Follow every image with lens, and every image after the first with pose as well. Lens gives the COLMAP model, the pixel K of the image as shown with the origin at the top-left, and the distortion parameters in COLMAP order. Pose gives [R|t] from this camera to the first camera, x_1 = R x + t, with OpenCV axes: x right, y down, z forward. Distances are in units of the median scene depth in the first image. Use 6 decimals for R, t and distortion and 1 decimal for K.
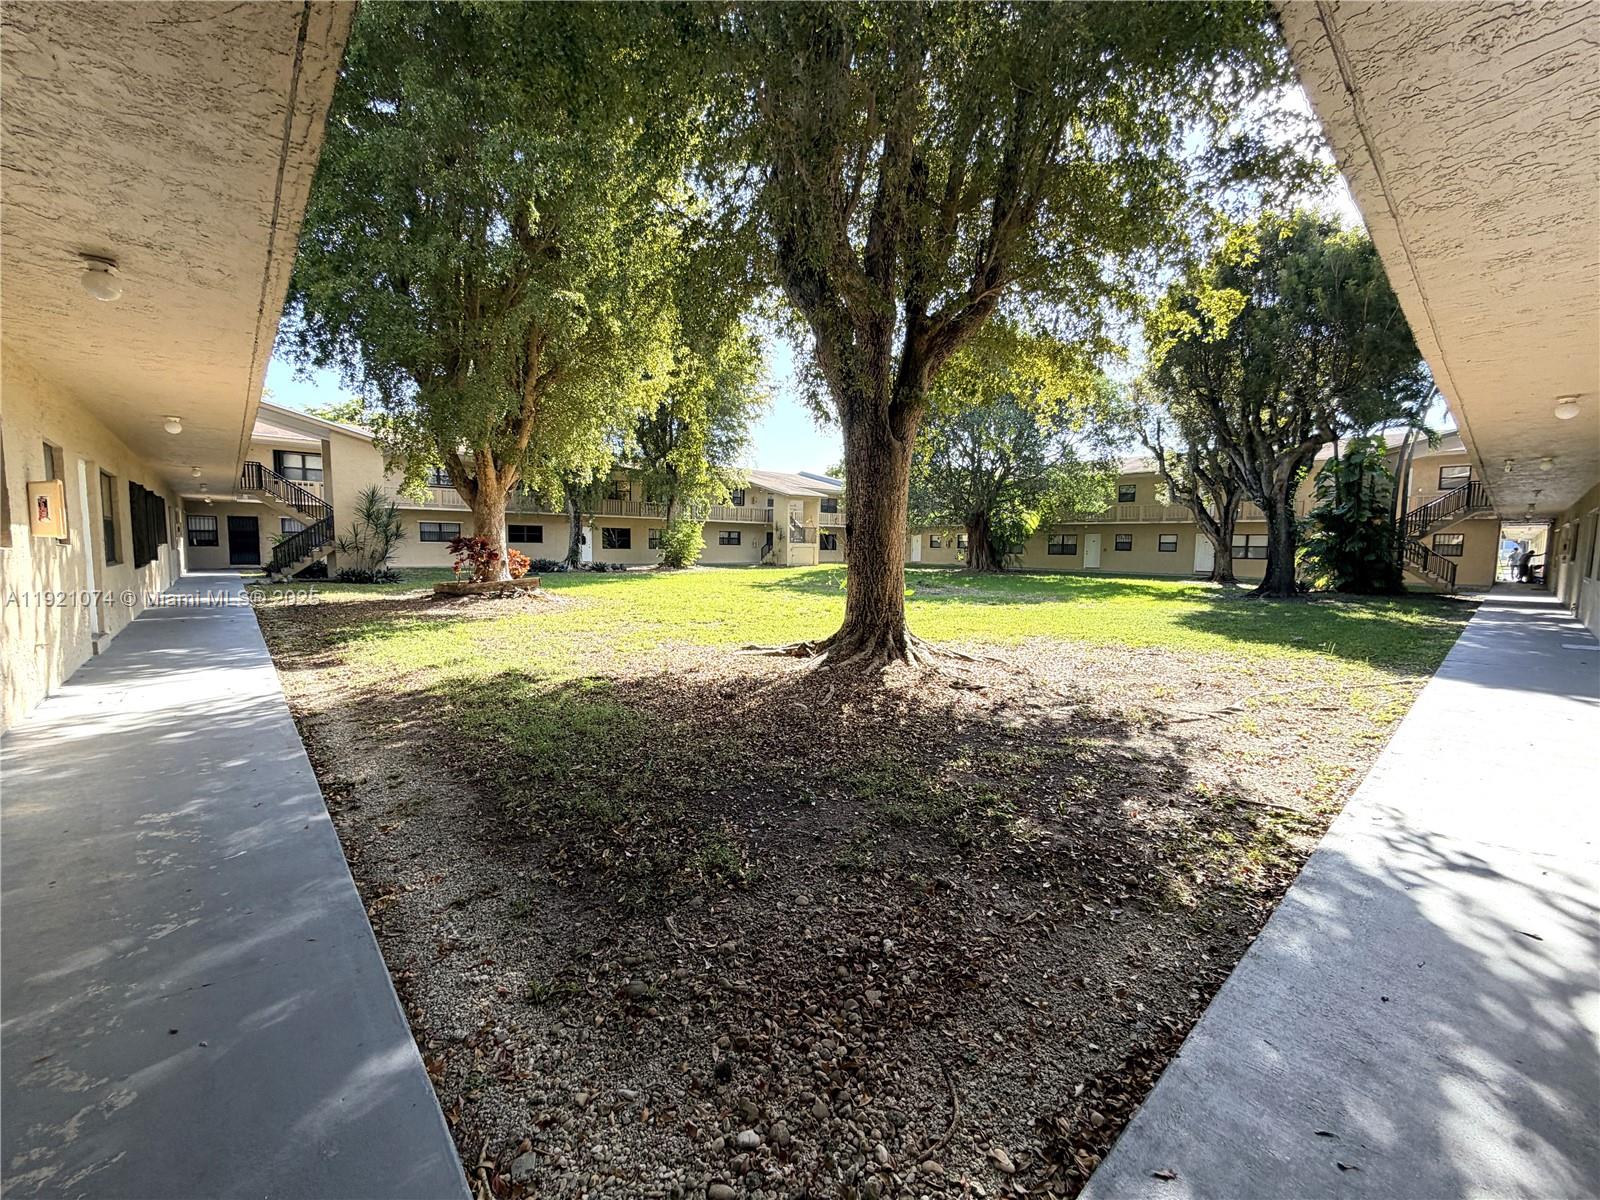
lens RADIAL K [[641.8, 0, 794.4], [0, 641.8, 600.5], [0, 0, 1]] dist [0.000454, -0.000278]
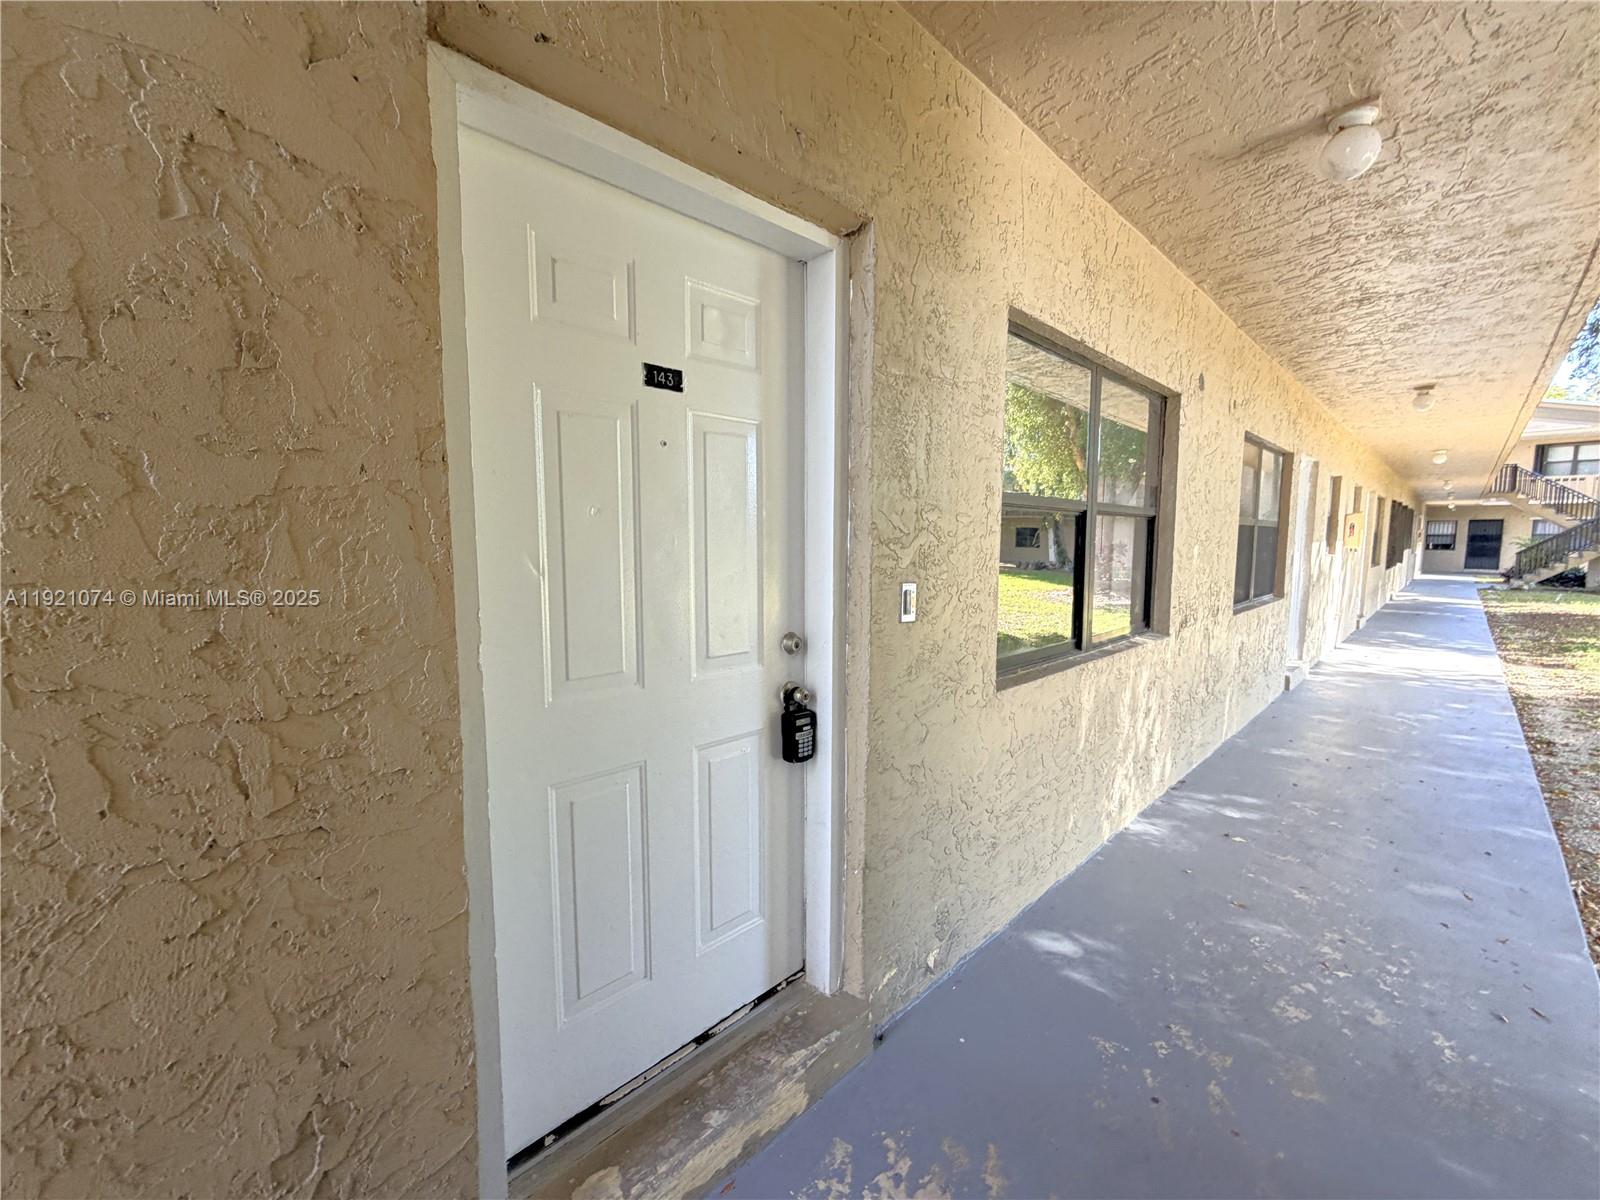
lens RADIAL K [[641.8, 0, 794.6], [0, 641.8, 598.1], [0, 0, 1]] dist [0.000454, -0.000278]
pose [[0.046415, 0.080467, -0.995676, 0.094001], [-0.087416, 0.993254, 0.076196, 0.006169], [0.995090, 0.083502, 0.053136, -0.114617]]
